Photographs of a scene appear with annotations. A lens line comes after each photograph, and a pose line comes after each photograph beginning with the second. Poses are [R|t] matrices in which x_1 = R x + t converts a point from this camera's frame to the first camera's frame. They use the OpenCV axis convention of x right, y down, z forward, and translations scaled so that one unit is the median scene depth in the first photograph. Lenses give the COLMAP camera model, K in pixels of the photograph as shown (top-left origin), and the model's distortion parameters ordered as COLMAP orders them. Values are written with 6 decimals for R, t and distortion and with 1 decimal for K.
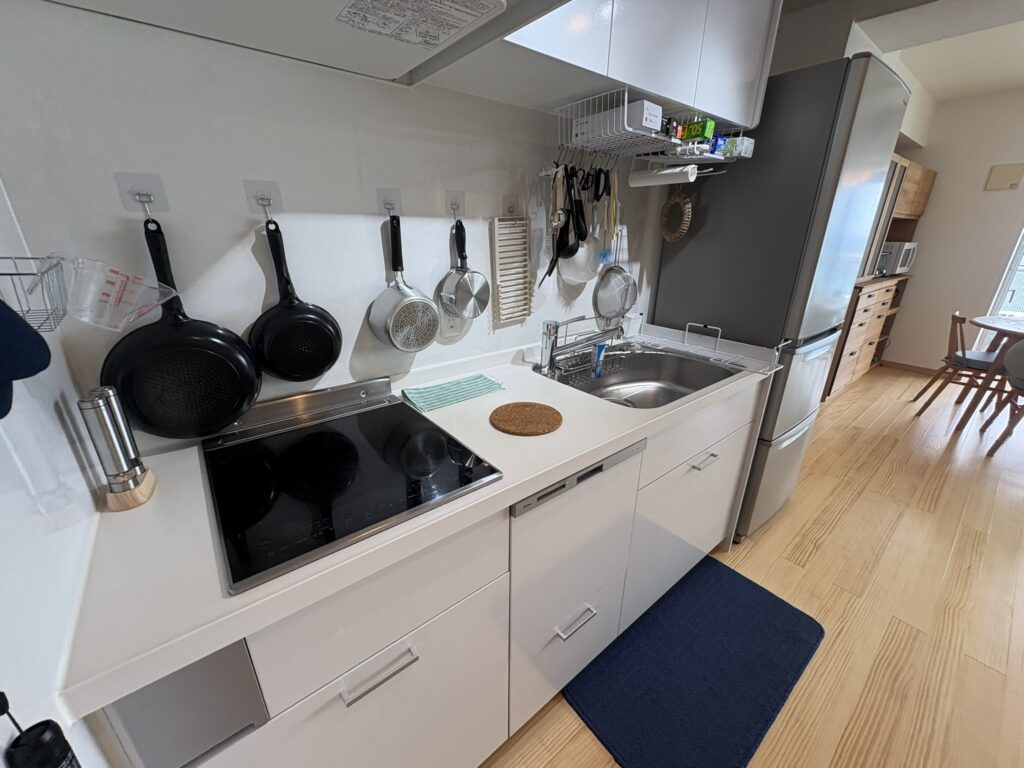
lens RADIAL K [[409.3, 0, 515.4], [0, 409.3, 388.1], [0, 0, 1]] dist [0.001438, 0.000504]
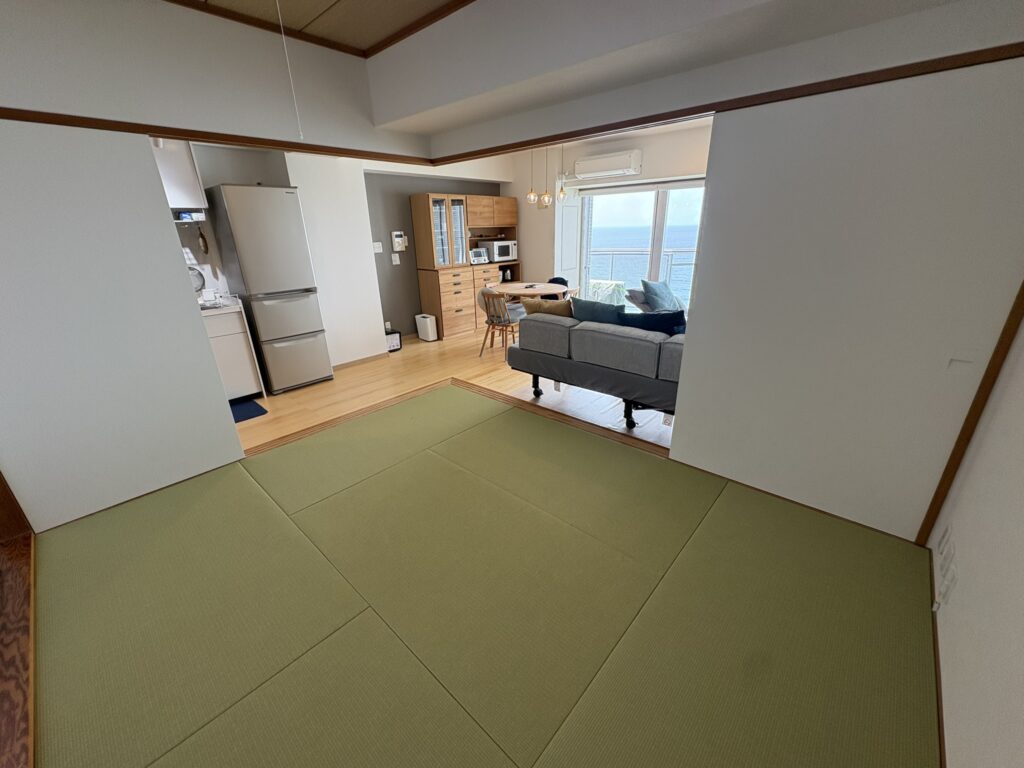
lens RADIAL K [[409.3, 0, 515.4], [0, 409.3, 388.1], [0, 0, 1]] dist [0.001438, 0.000504]
pose [[0.987091, -0.089339, 0.132928, 1.913253], [0.088877, 0.995998, 0.009411, 0.558014], [-0.133237, 0.002525, 0.991081, -1.614831]]
